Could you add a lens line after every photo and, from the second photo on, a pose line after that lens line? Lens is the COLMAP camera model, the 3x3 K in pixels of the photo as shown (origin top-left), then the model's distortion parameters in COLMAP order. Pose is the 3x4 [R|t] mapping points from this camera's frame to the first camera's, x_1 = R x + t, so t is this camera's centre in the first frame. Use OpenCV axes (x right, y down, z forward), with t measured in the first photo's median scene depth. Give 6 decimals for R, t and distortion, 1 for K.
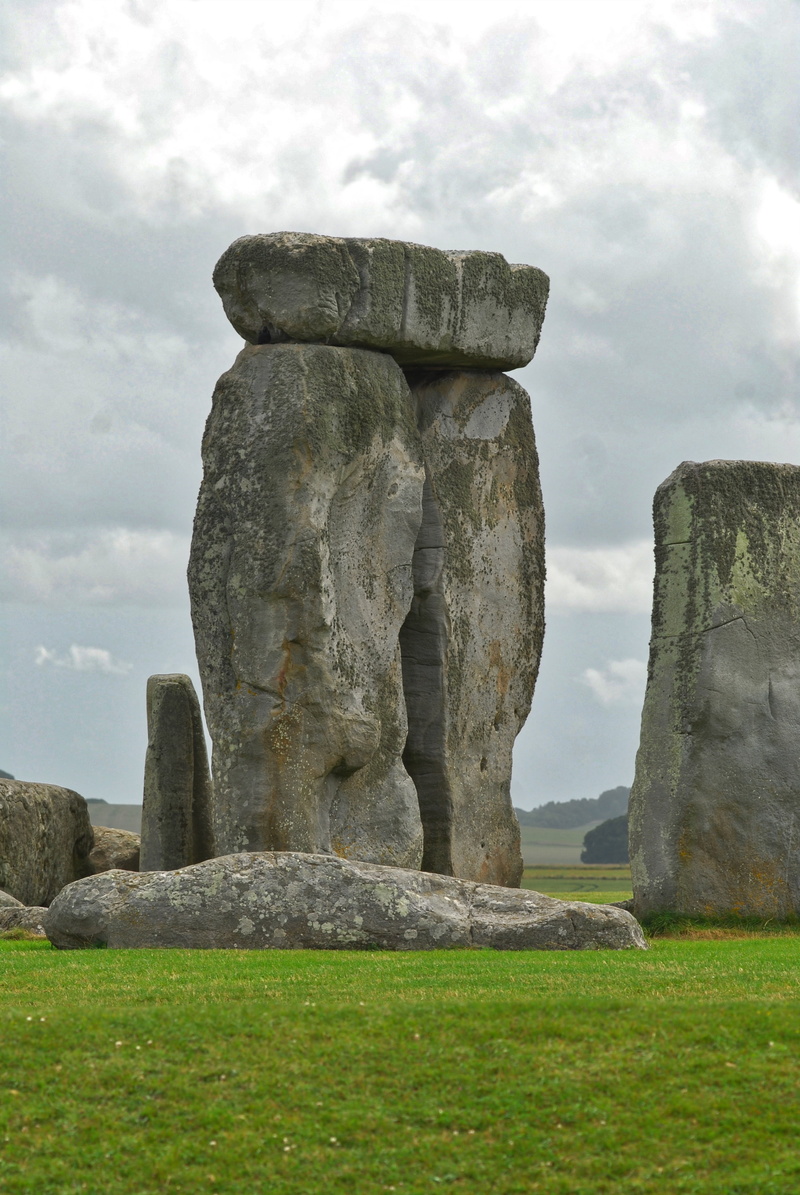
lens RADIAL K [[6040.1, 0, 400.0], [0, 6040.1, 597.5], [0, 0, 1]] dist [0.061644, -0.361006]
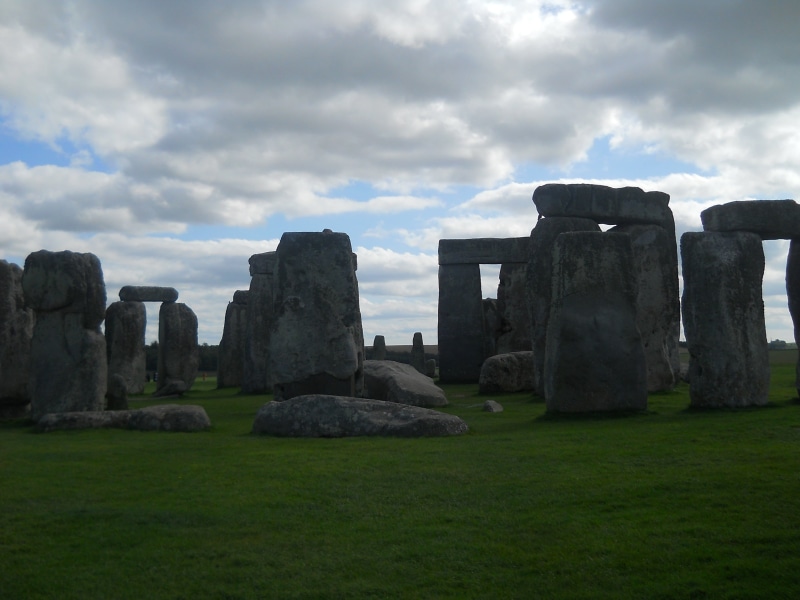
lens RADIAL K [[881.7, 0, 421.6], [0, 881.7, 281.3], [0, 0, 1]] dist [-0.002924, -0.007920]
pose [[0.853682, -0.067408, -0.516413, 0.190854], [0.048501, 0.997569, -0.050036, 0.014230], [0.518531, 0.017668, 0.854876, 0.648032]]
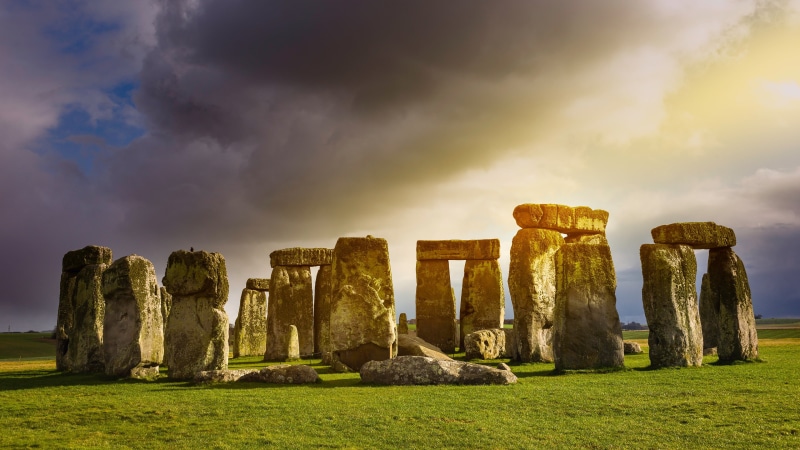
lens RADIAL K [[760.5, 0, 400.0], [0, 760.5, 225.0], [0, 0, 1]] dist [0.014118, 0.007754]
pose [[0.894482, -0.083634, -0.439212, 0.165192], [0.041623, 0.993660, -0.104442, 0.010726], [0.445162, 0.075140, 0.892292, 0.536220]]
